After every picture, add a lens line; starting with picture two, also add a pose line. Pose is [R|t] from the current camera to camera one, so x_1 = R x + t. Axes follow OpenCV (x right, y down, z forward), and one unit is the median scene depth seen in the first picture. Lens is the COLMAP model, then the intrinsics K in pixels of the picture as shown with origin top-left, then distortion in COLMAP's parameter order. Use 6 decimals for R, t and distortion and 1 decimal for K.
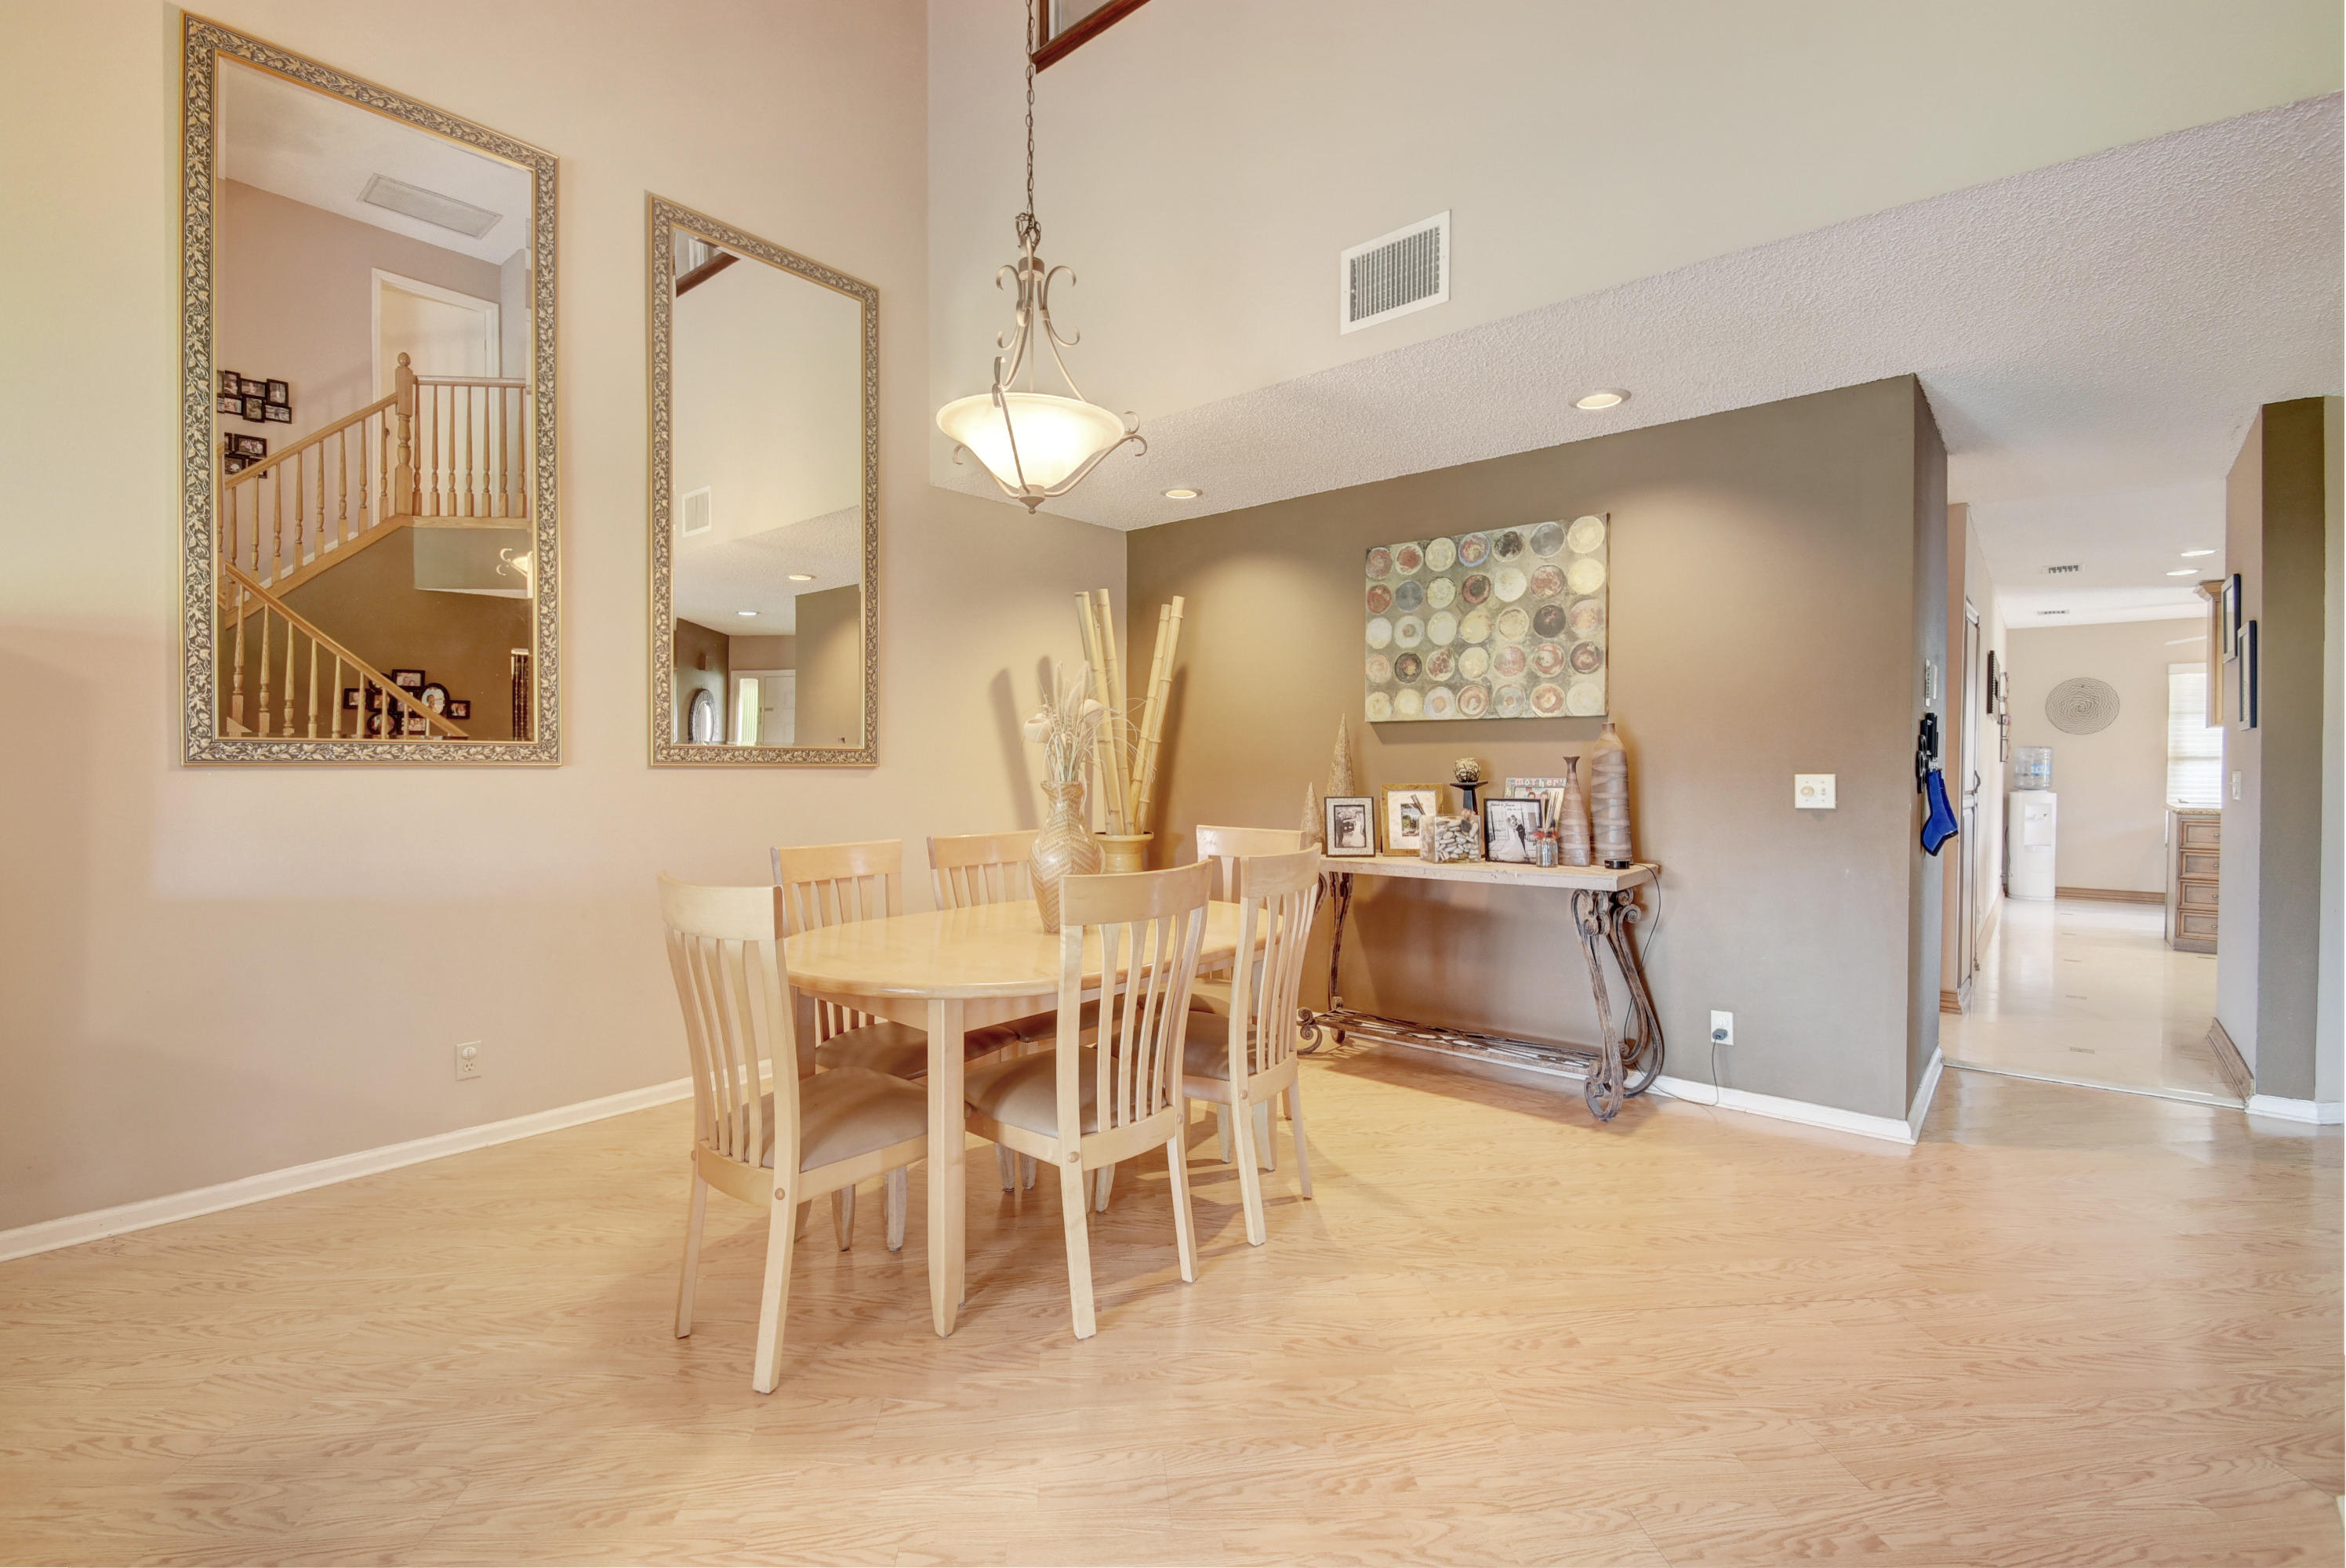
lens RADIAL K [[1022.7, 0, 1175.5], [0, 1022.7, 777.9], [0, 0, 1]] dist [0.002560, -0.006007]
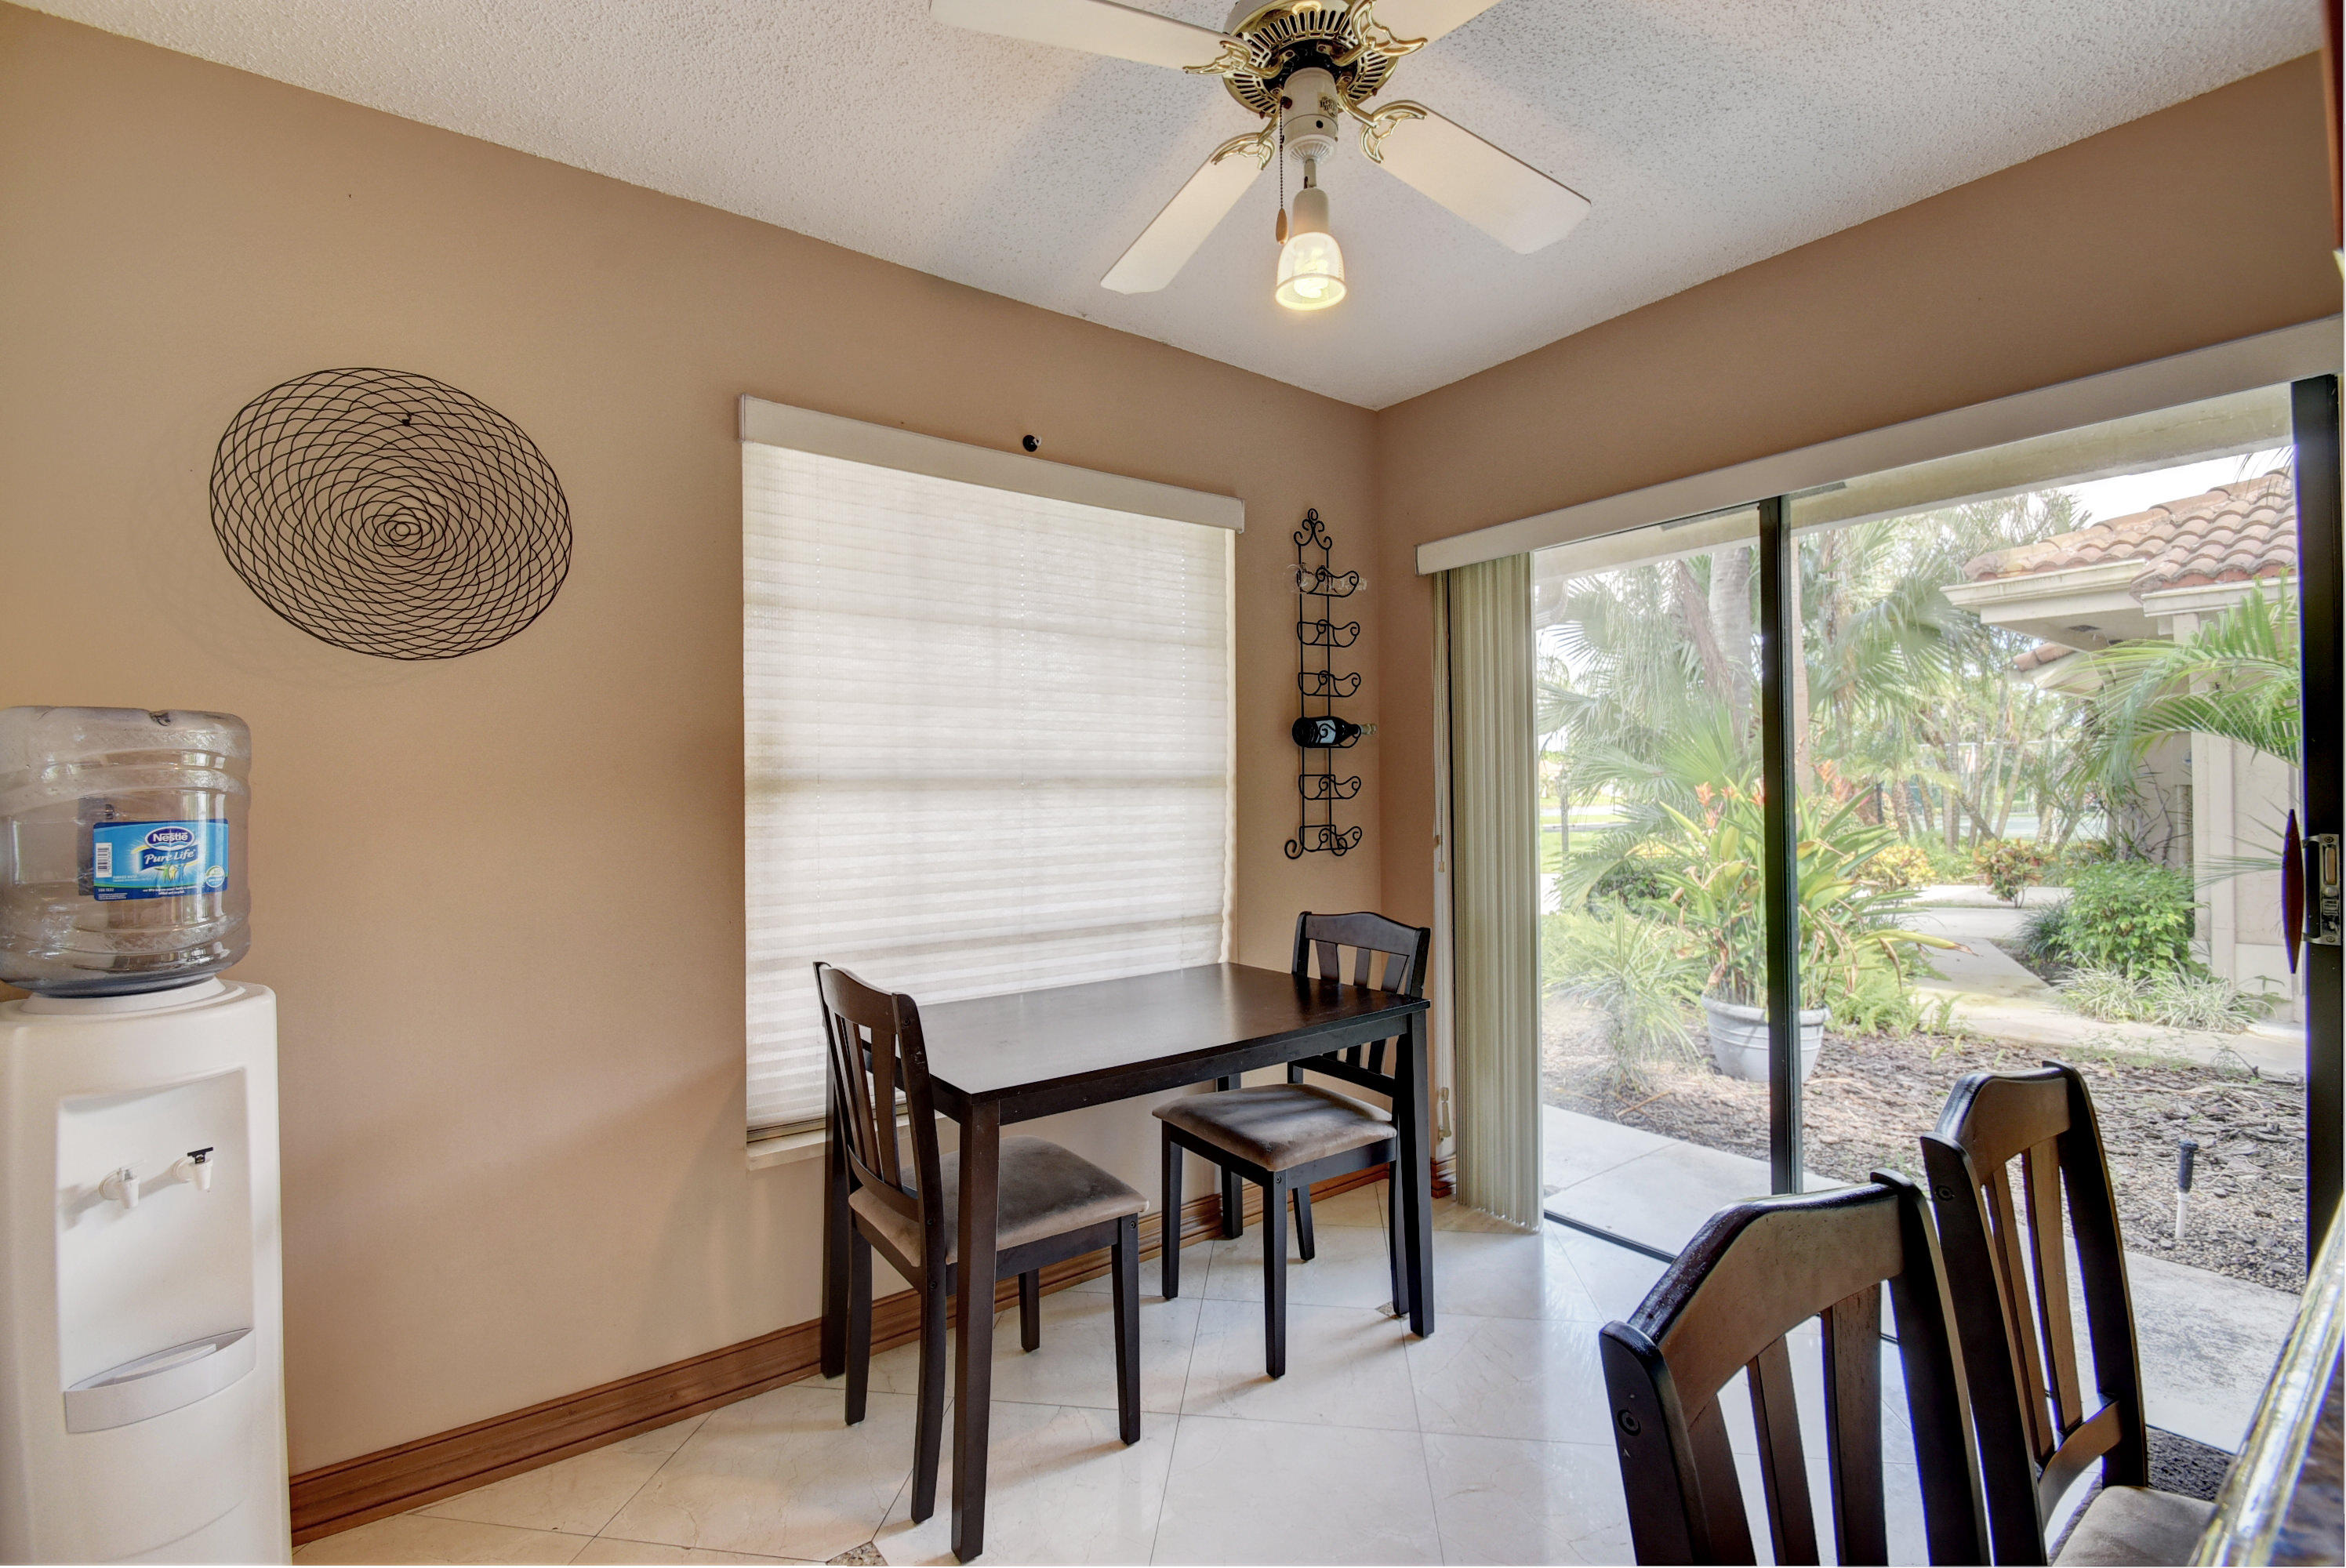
lens RADIAL K [[1022.7, 0, 1163.2], [0, 1022.7, 781.0], [0, 0, 1]] dist [0.002560, -0.006007]
pose [[0.209047, -0.001382, 0.977905, 0.630450], [0.019677, 0.999802, -0.002794, -0.014284], [-0.977708, 0.019826, 0.209032, 0.710351]]
